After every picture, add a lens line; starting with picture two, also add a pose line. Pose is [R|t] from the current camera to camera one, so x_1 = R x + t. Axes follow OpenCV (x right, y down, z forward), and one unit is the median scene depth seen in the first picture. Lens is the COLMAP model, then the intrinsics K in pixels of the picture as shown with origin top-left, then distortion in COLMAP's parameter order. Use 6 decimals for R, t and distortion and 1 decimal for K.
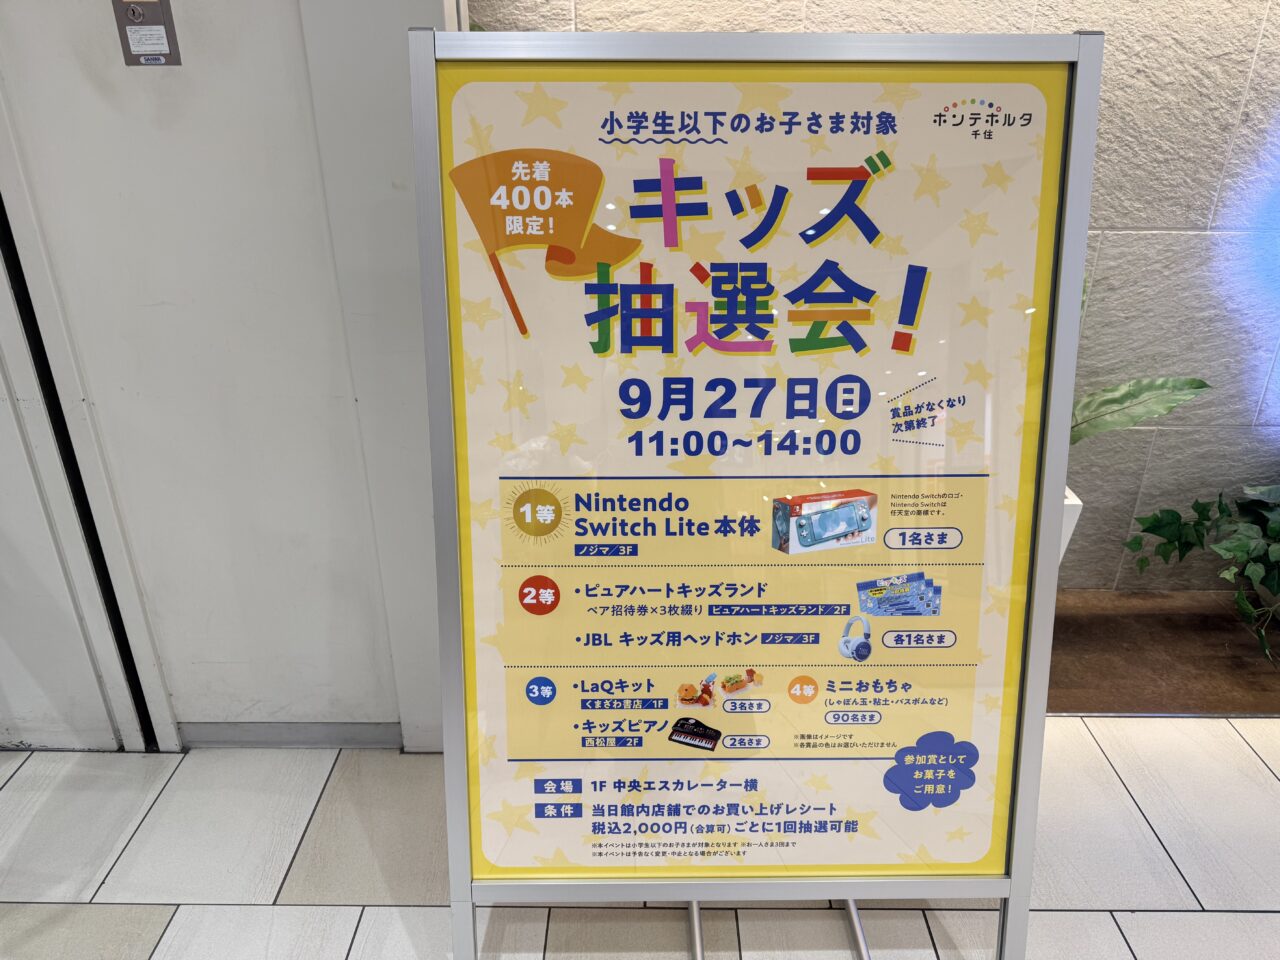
lens RADIAL K [[906.5, 0, 645.1], [0, 906.5, 492.7], [0, 0, 1]] dist [0.050313, -0.060300]
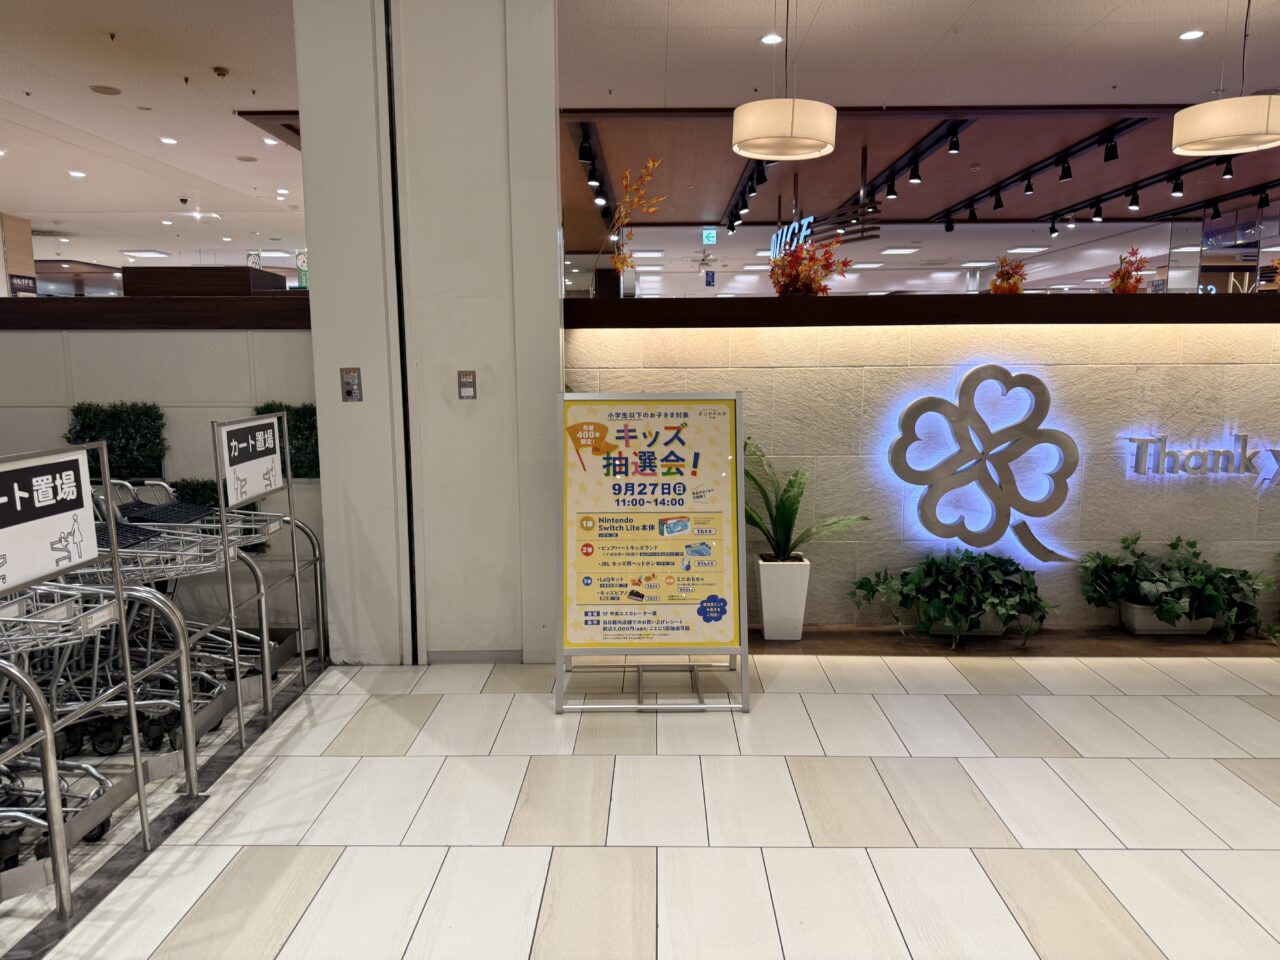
lens RADIAL K [[906.5, 0, 646.0], [0, 906.5, 492.8], [0, 0, 1]] dist [0.050313, -0.060300]
pose [[0.999962, -0.005157, -0.007099, 0.103253], [0.002847, 0.955963, -0.293475, 0.771474], [0.008300, 0.293443, 0.955940, -1.916102]]
